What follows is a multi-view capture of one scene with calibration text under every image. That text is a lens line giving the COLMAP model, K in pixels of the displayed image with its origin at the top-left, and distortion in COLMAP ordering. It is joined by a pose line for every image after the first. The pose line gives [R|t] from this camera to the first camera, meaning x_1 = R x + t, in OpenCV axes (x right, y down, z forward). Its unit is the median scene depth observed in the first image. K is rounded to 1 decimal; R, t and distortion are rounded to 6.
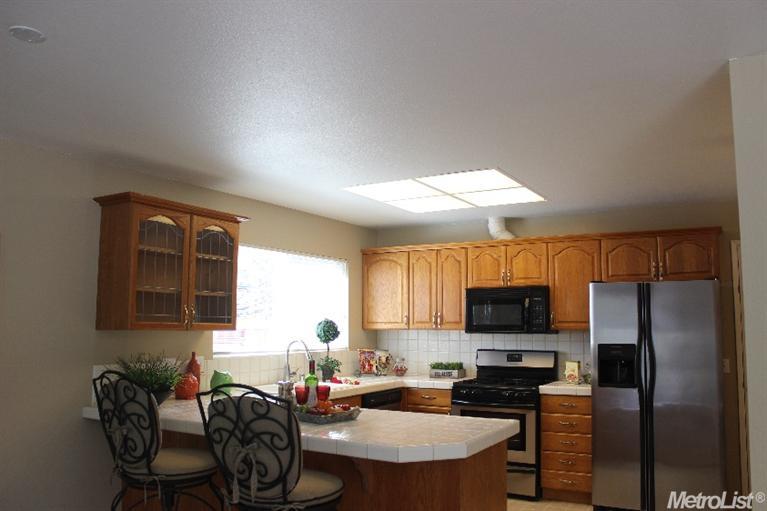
lens RADIAL K [[664.6, 0, 383.5], [0, 664.6, 255.5], [0, 0, 1]] dist [0.000723, 0.004525]
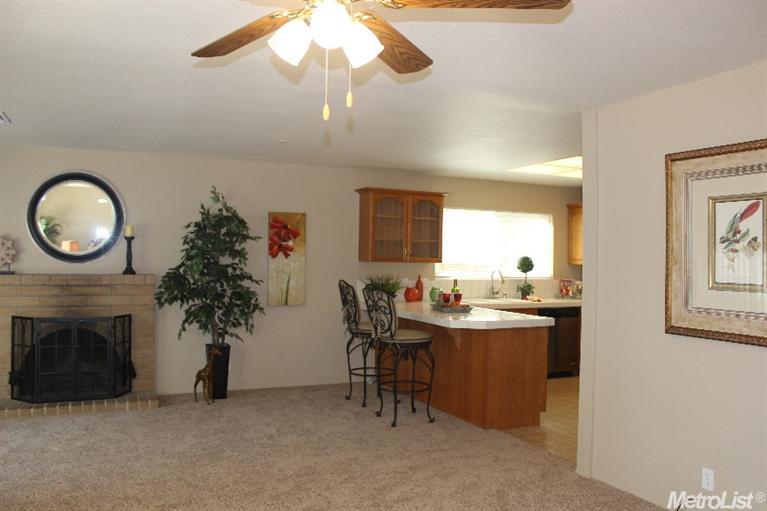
lens RADIAL K [[664.6, 0, 383.5], [0, 664.6, 255.5], [0, 0, 1]] dist [0.000723, 0.004525]
pose [[0.813213, -0.002998, -0.581958, 0.592089], [0.051854, 0.996383, 0.067326, -0.021263], [0.579651, -0.084927, 0.810427, -0.393634]]
